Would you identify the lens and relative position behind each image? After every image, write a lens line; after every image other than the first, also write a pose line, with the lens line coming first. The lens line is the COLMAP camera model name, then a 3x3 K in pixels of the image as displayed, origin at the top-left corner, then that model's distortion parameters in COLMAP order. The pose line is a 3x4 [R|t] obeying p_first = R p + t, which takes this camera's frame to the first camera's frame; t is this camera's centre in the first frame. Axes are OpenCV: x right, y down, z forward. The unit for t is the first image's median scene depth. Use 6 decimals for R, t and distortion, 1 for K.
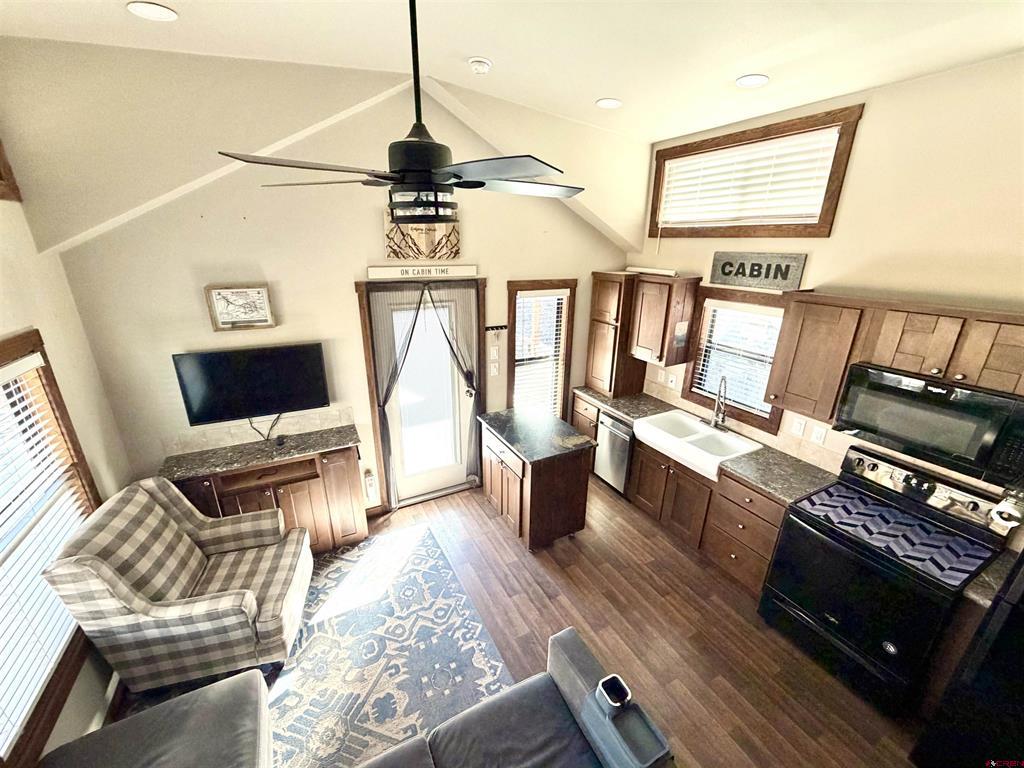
lens RADIAL K [[406.8, 0, 512.0], [0, 406.8, 384.0], [0, 0, 1]] dist [0.001989, 0.000036]
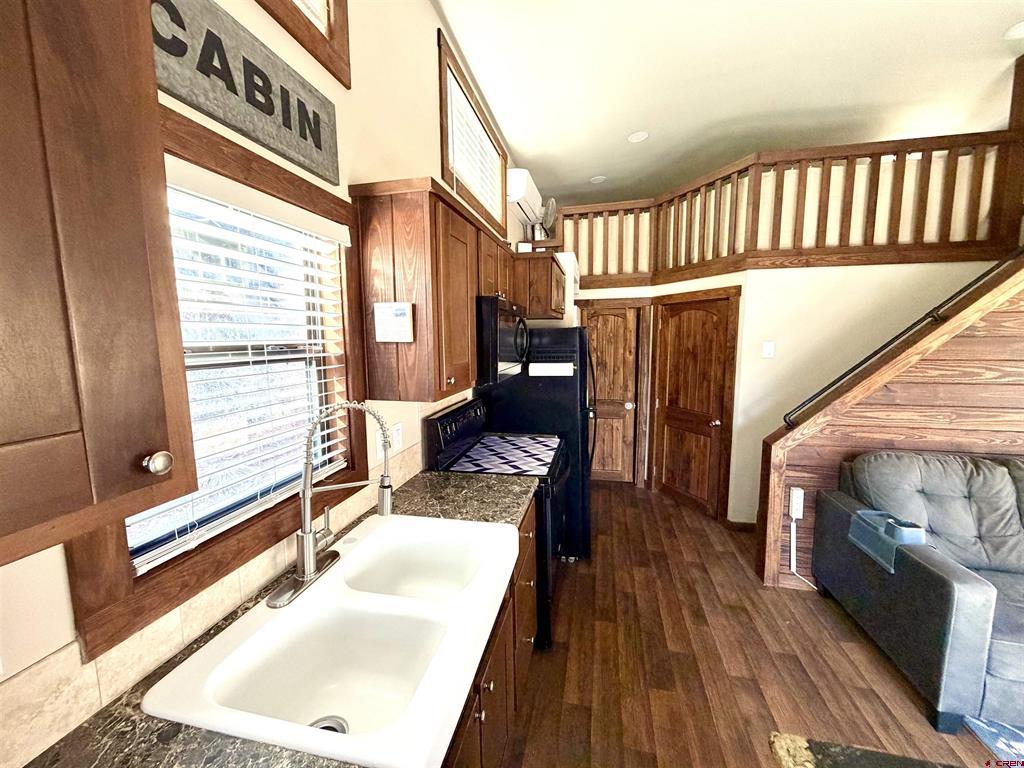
lens RADIAL K [[406.8, 0, 512.0], [0, 406.8, 384.0], [0, 0, 1]] dist [0.001989, 0.000036]
pose [[-0.758829, -0.083793, 0.645877, 0.203574], [0.215540, 0.903499, 0.370449, -0.140079], [-0.614590, 0.420319, -0.667540, 1.215695]]
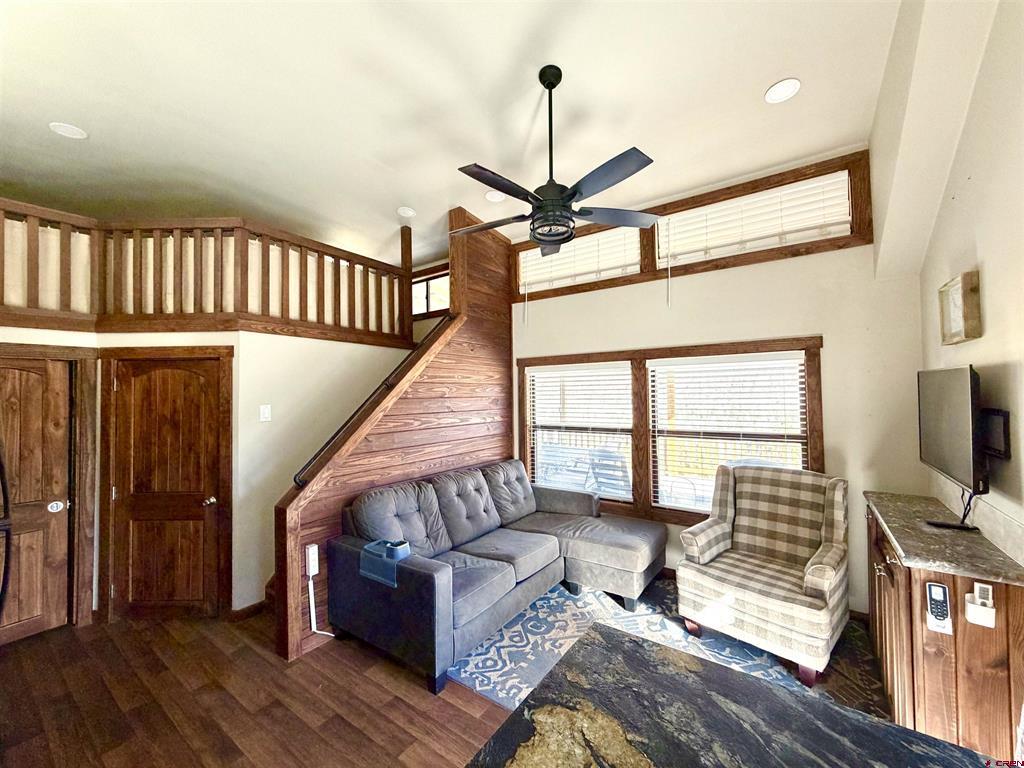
lens RADIAL K [[406.8, 0, 512.0], [0, 406.8, 384.0], [0, 0, 1]] dist [0.001989, 0.000036]
pose [[-0.895070, -0.014532, -0.445689, 0.241344], [-0.150821, 0.950433, 0.271902, -0.138590], [0.419646, 0.310590, -0.852896, 1.208723]]
